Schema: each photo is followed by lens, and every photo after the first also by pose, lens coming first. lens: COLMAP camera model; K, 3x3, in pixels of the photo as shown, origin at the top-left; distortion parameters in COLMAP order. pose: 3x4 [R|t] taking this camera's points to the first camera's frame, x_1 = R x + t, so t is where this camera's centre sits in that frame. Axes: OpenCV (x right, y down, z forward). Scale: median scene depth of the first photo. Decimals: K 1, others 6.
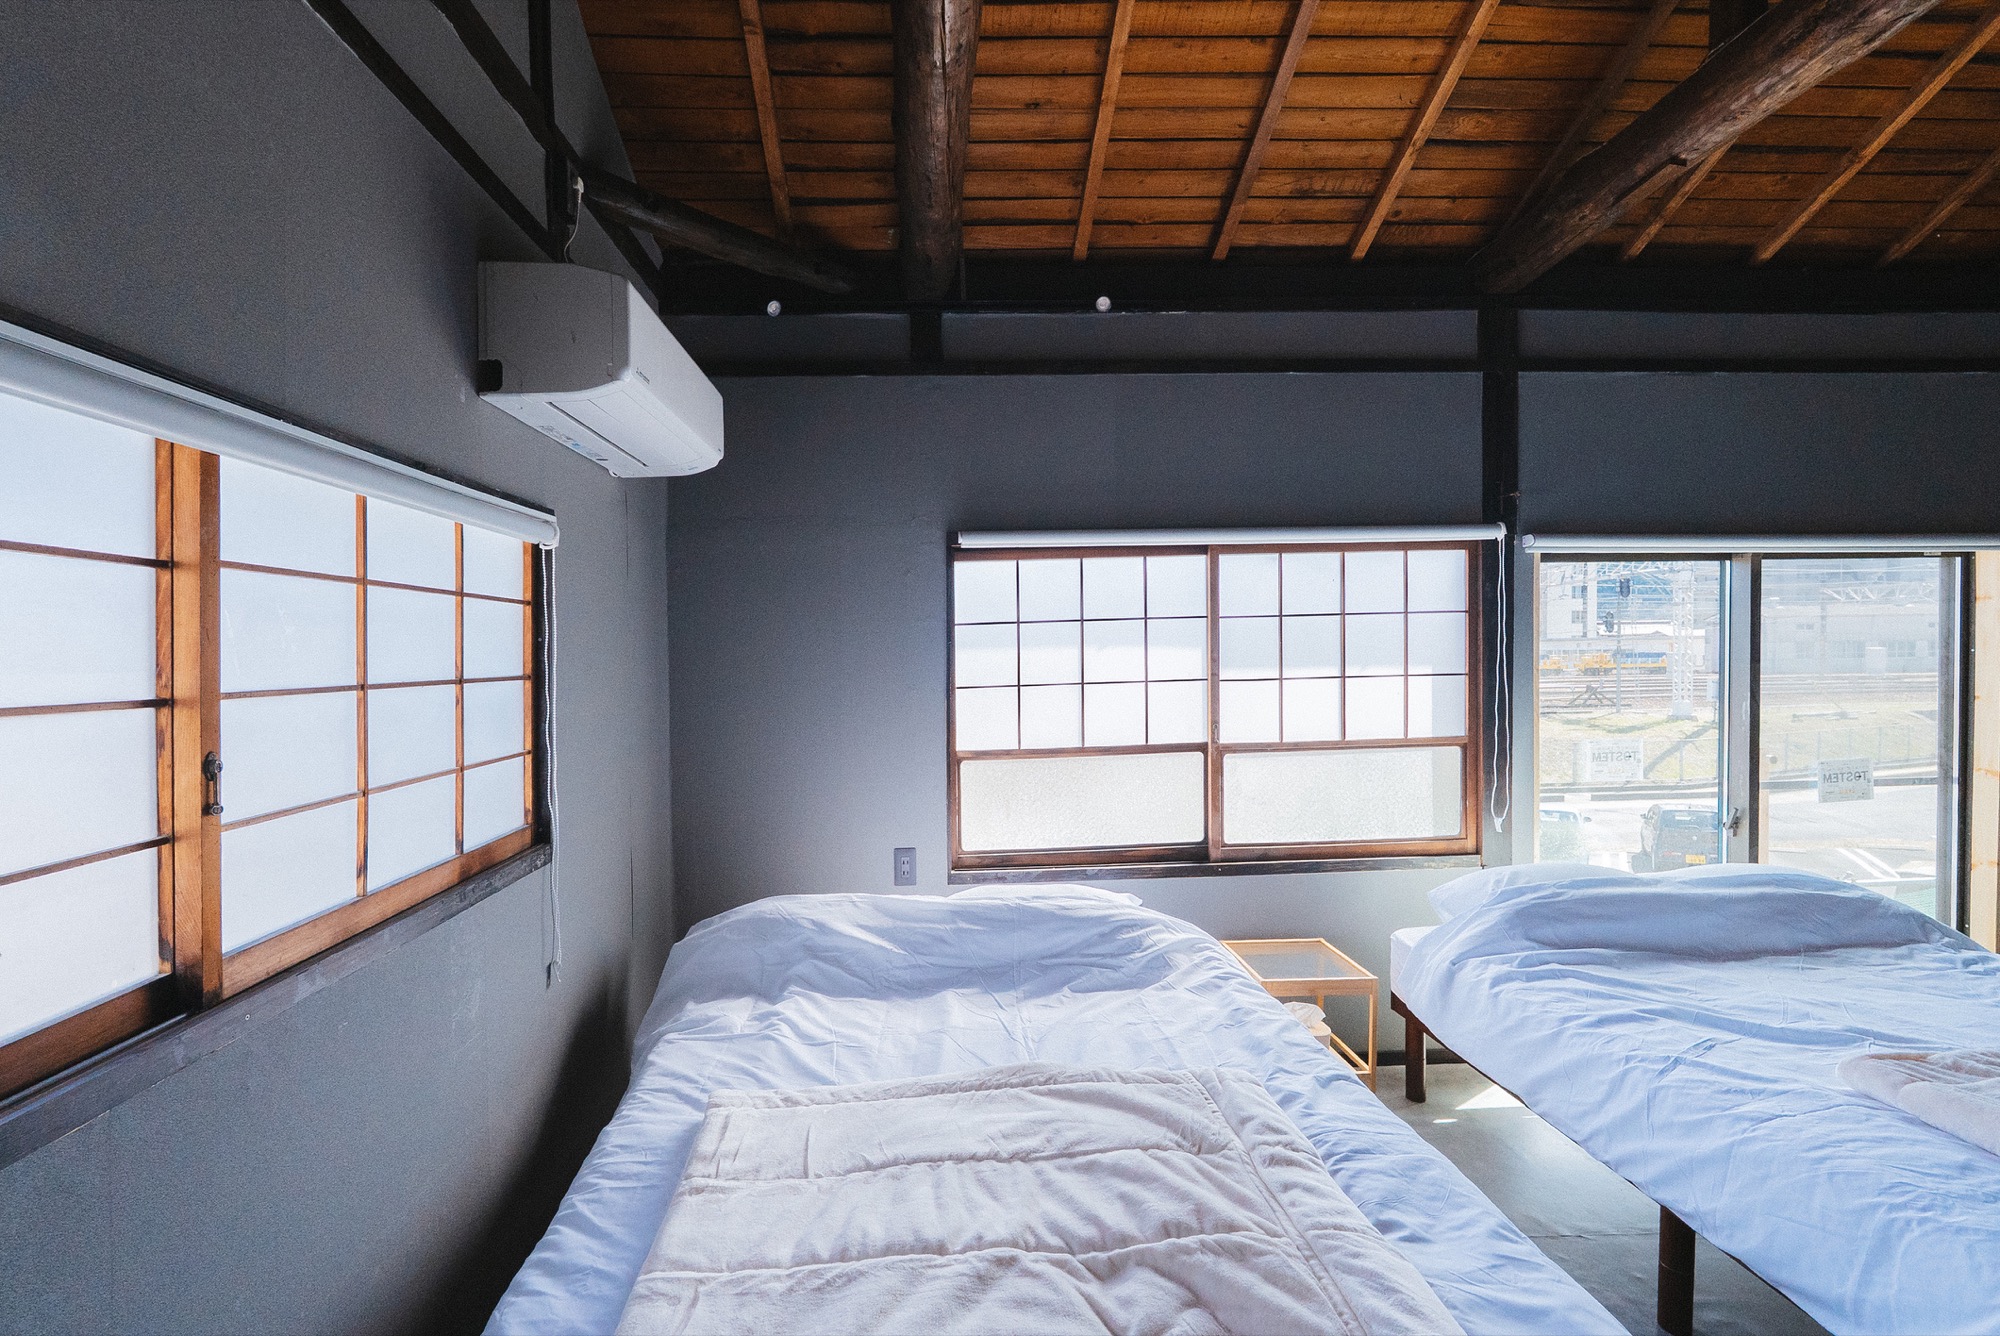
lens RADIAL K [[951.7, 0, 979.5], [0, 951.7, 665.6], [0, 0, 1]] dist [0.001353, 0.000326]
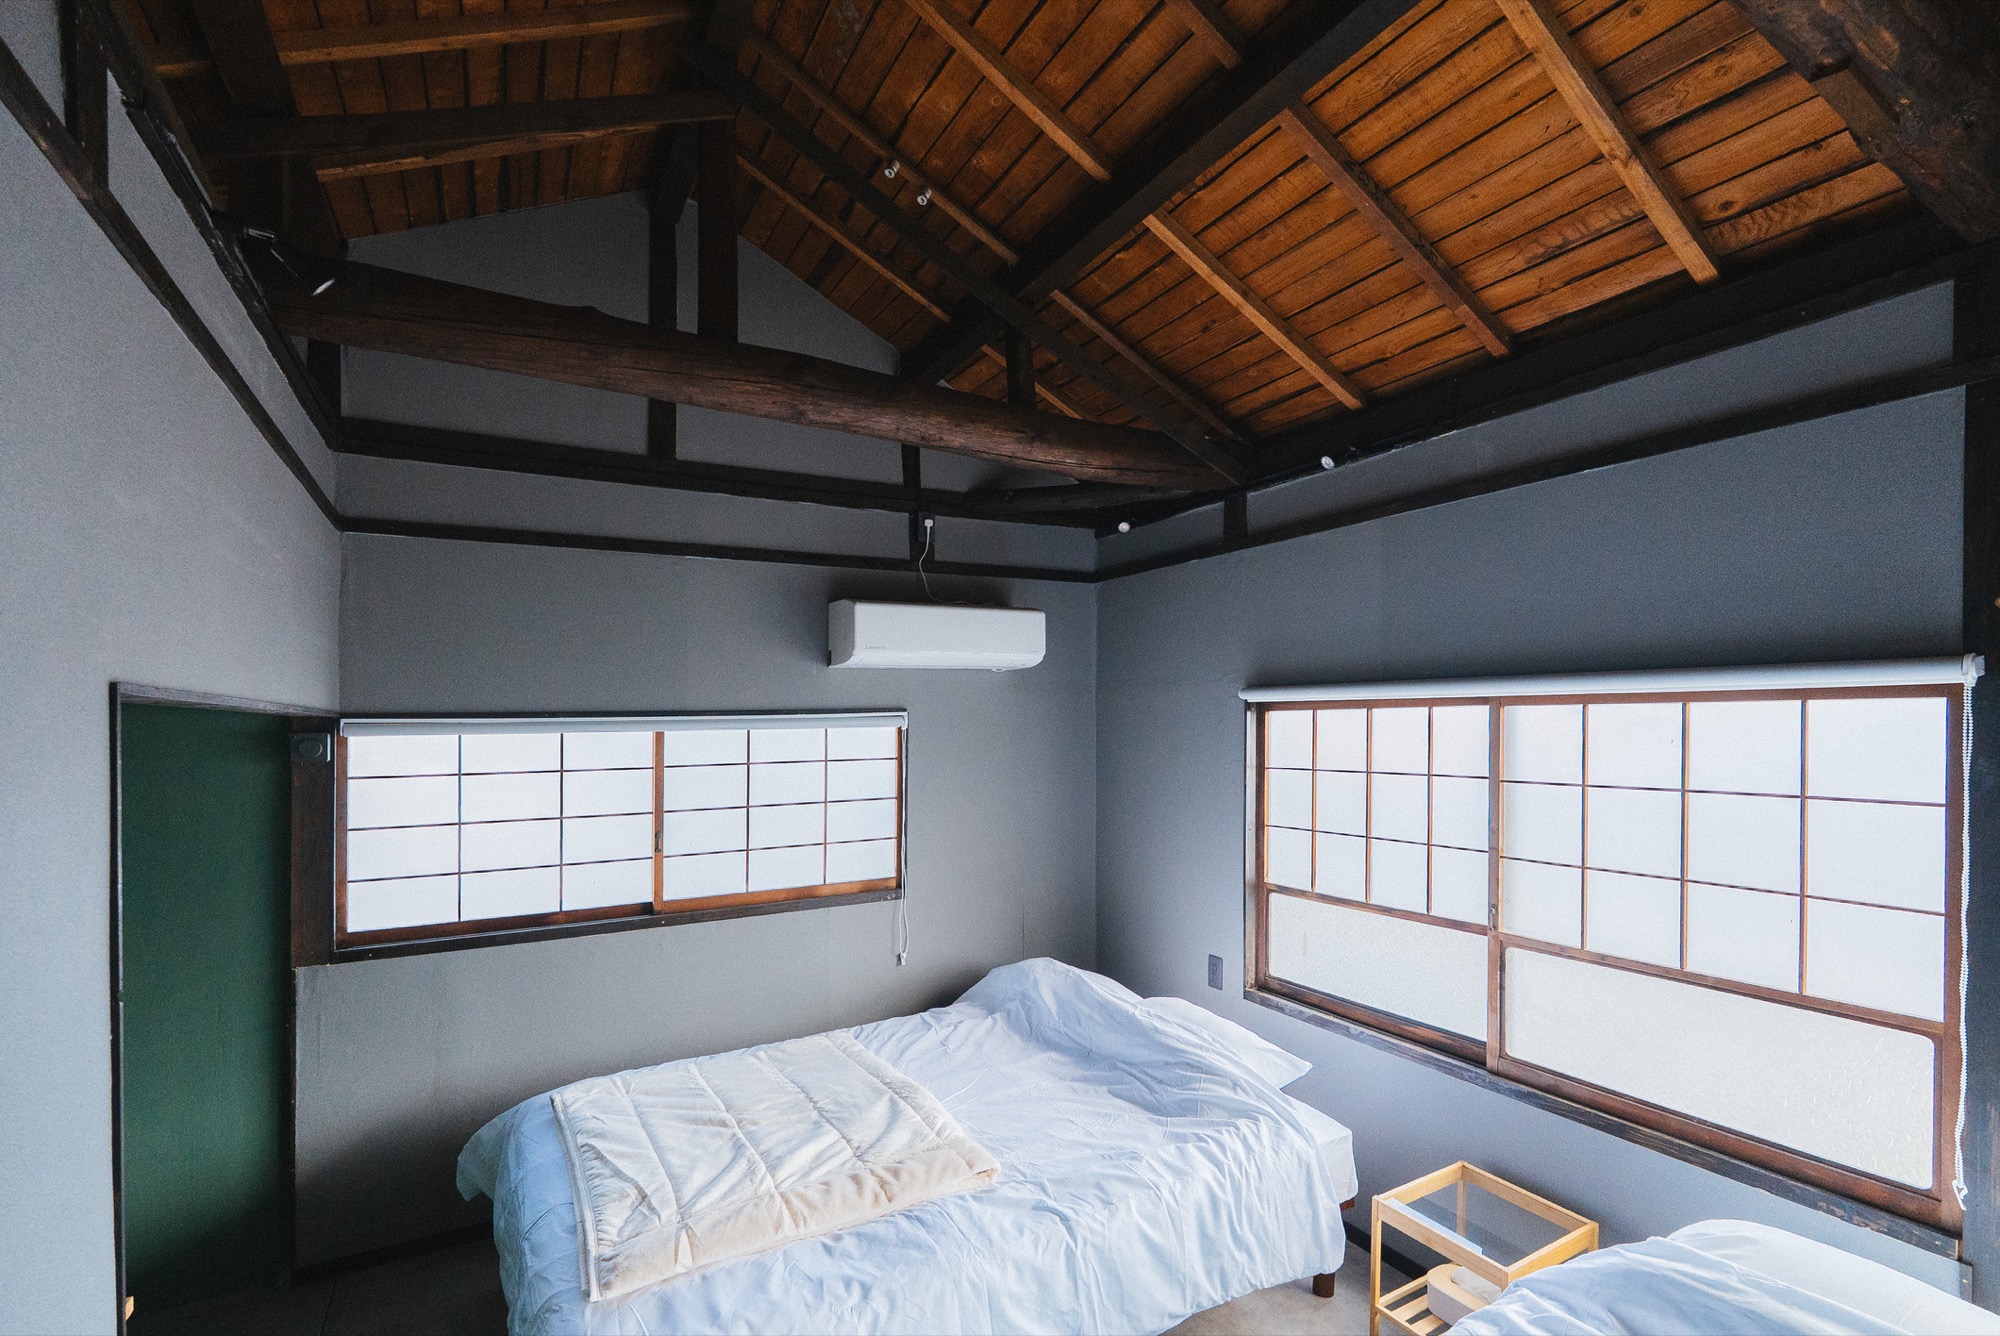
lens RADIAL K [[927.1, 0, 1007.0], [0, 927.1, 703.4], [0, 0, 1]] dist [-0.000700, 0.000135]
pose [[0.430762, 0.009959, -0.902410, 0.828703], [-0.012519, 0.999909, 0.005060, -0.121910], [0.902379, 0.009118, 0.430848, 0.266384]]
